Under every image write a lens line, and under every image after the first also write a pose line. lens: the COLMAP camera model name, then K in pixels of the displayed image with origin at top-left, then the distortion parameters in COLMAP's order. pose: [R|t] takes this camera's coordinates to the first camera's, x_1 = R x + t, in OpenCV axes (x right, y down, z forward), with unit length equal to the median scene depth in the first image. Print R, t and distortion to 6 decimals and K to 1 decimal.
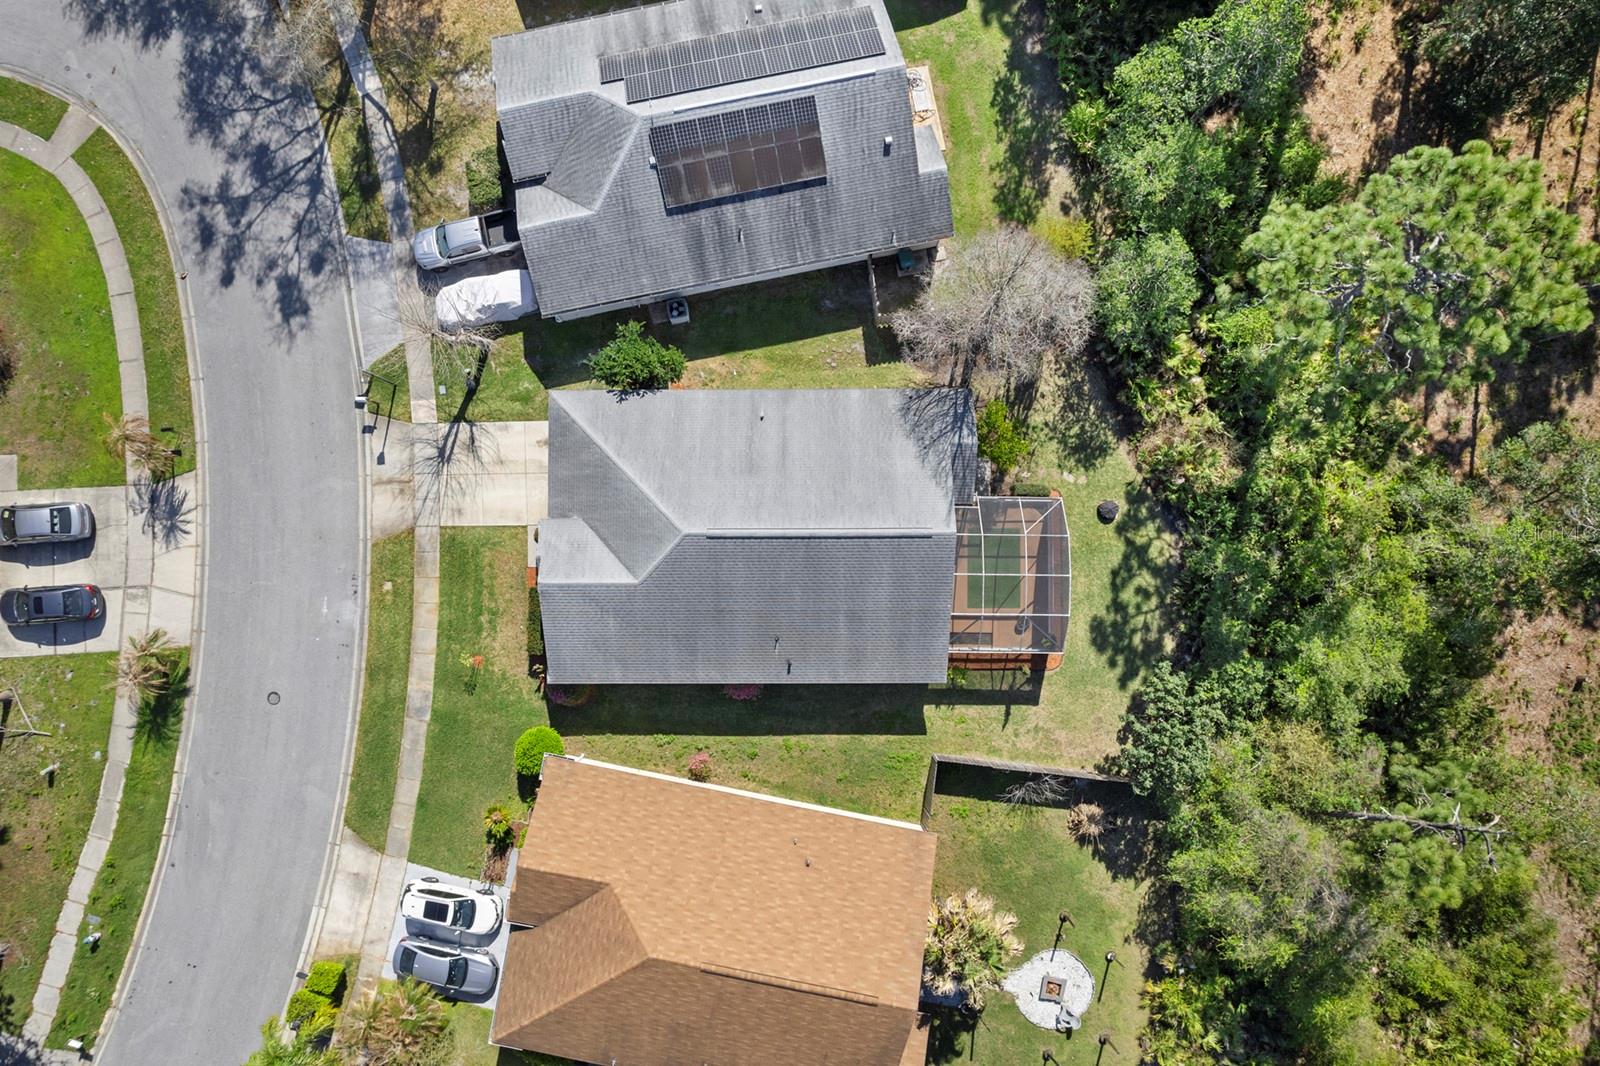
lens RADIAL K [[1030.7, 0, 812.5], [0, 1030.7, 562.5], [0, 0, 1]] dist [-0.069850, 0.060443]
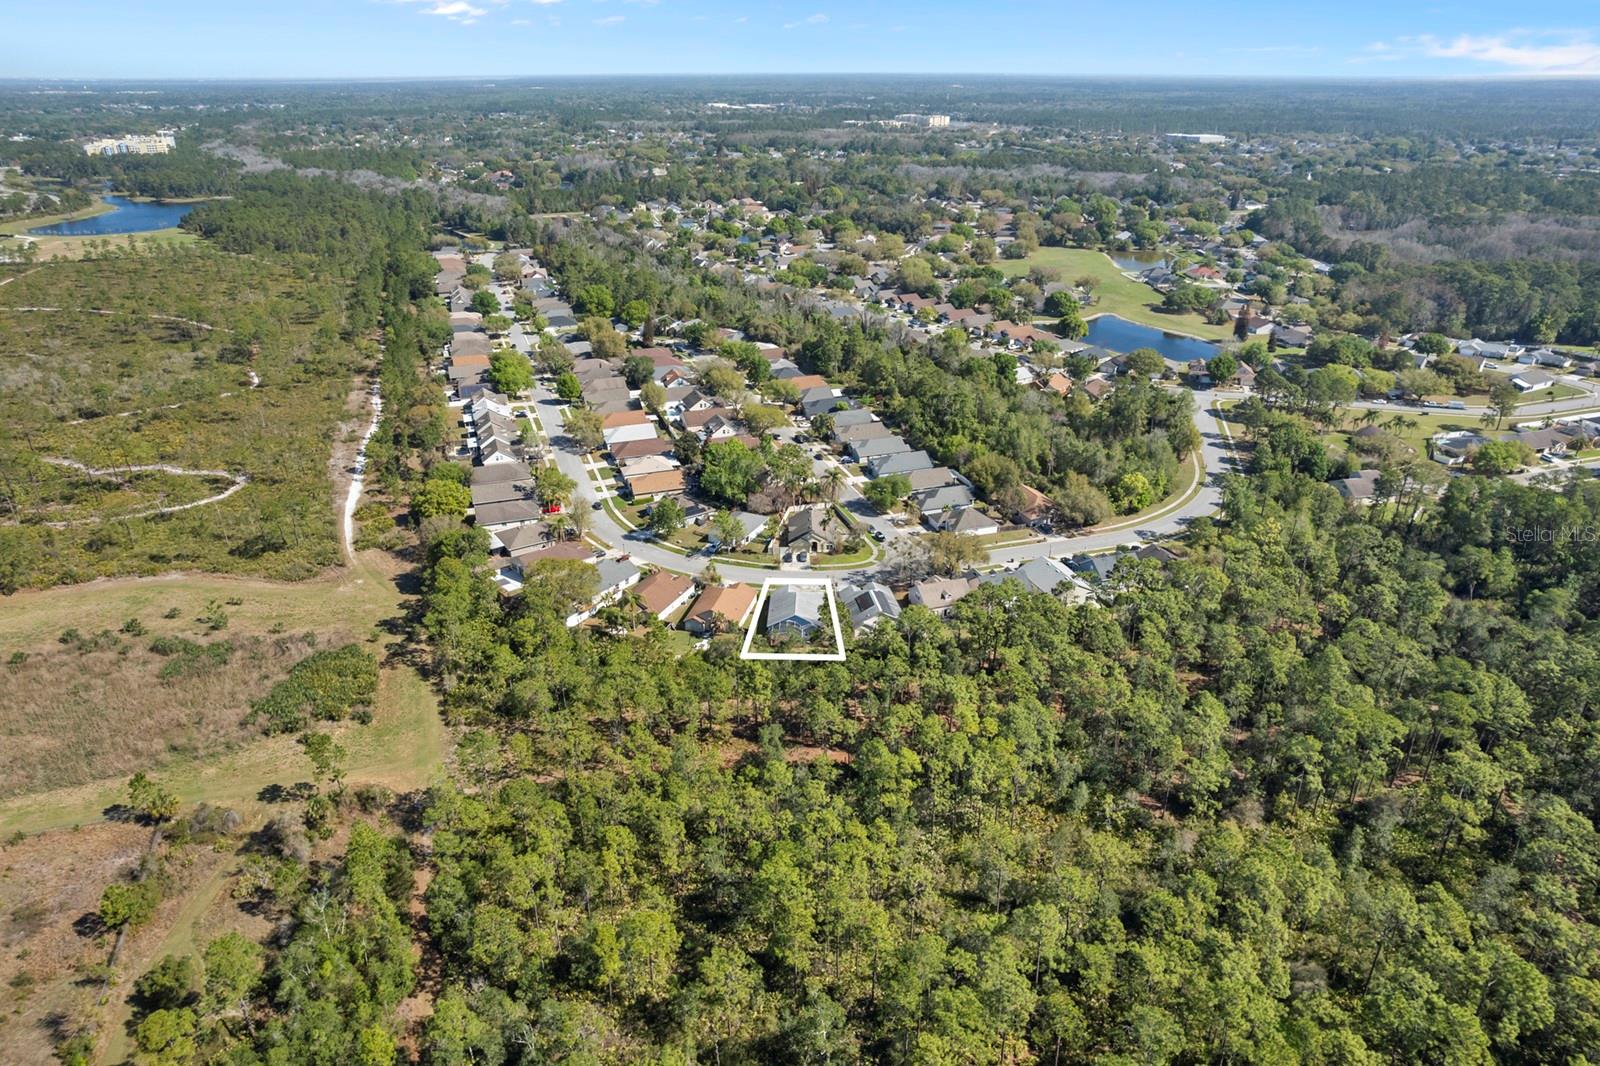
lens RADIAL K [[1030.7, 0, 812.5], [0, 1030.7, 562.5], [0, 0, 1]] dist [-0.069850, 0.060443]
pose [[-0.022883, 0.454518, -0.890443, 4.259687], [-0.999590, 0.004955, 0.028218, -0.243428], [0.017238, 0.890724, 0.454219, -1.527791]]
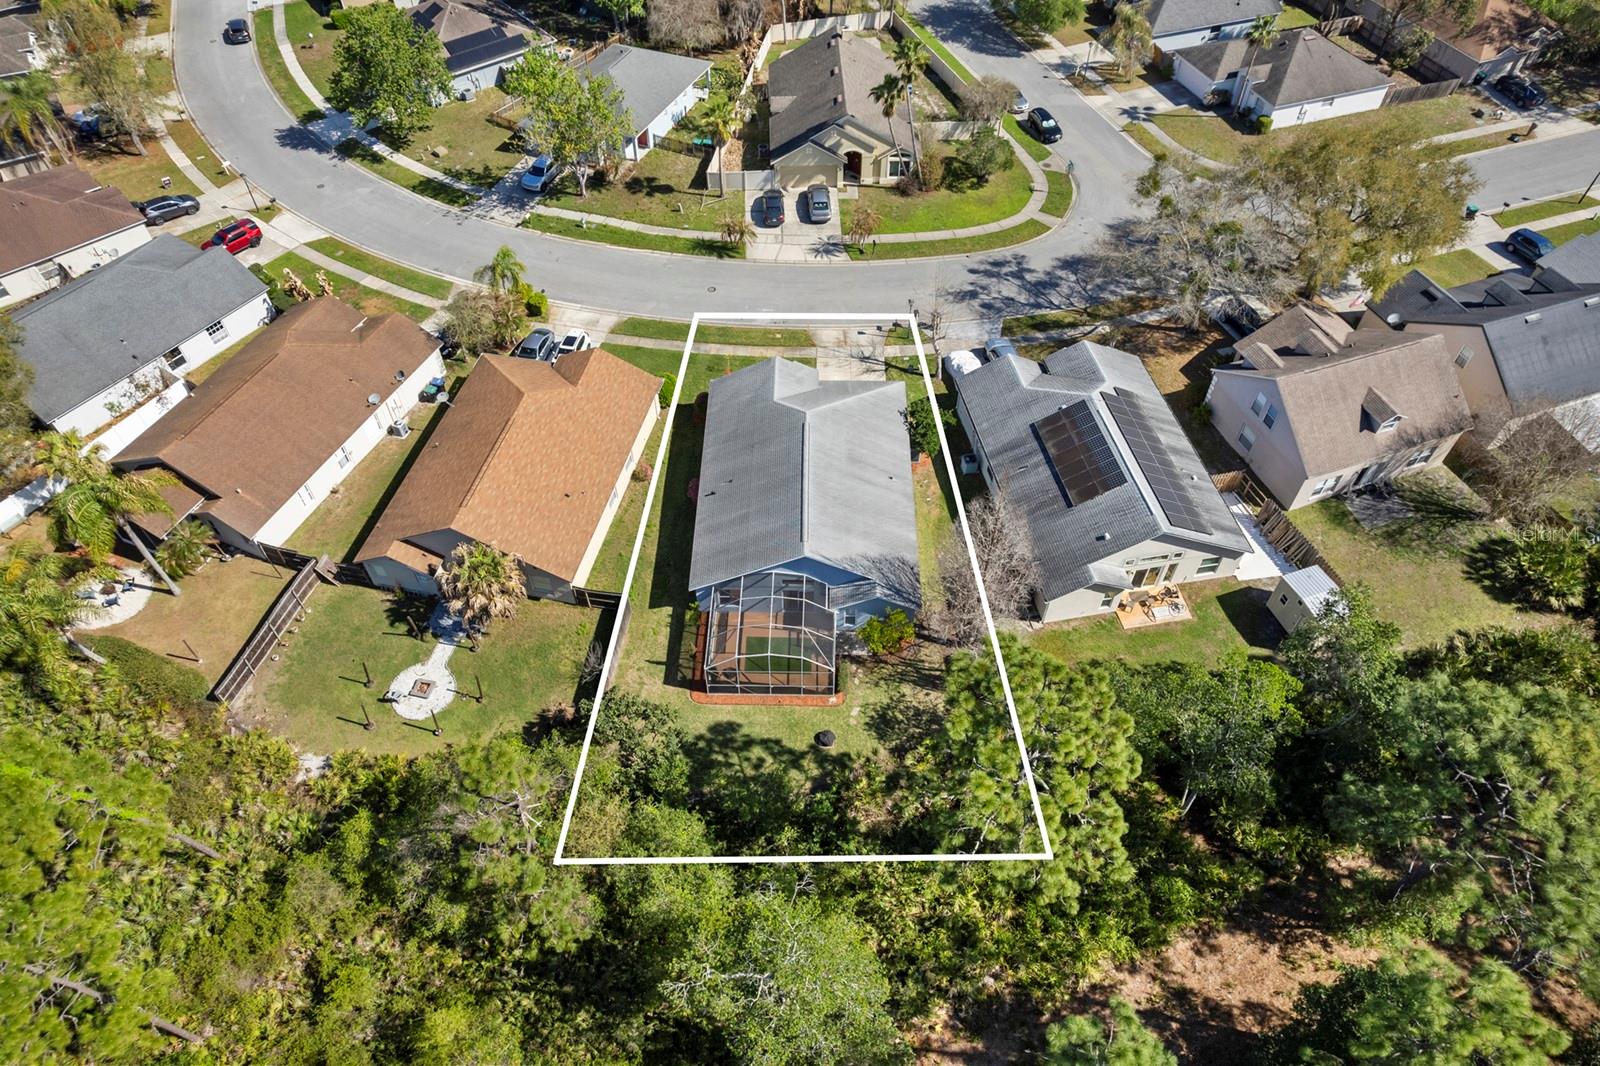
lens RADIAL K [[1030.7, 0, 812.5], [0, 1030.7, 562.5], [0, 0, 1]] dist [-0.069850, 0.060443]
pose [[-0.007632, 0.791009, -0.611757, 0.806523], [-0.999739, 0.007133, 0.021697, -0.058143], [0.021526, 0.611763, 0.790748, -0.018711]]
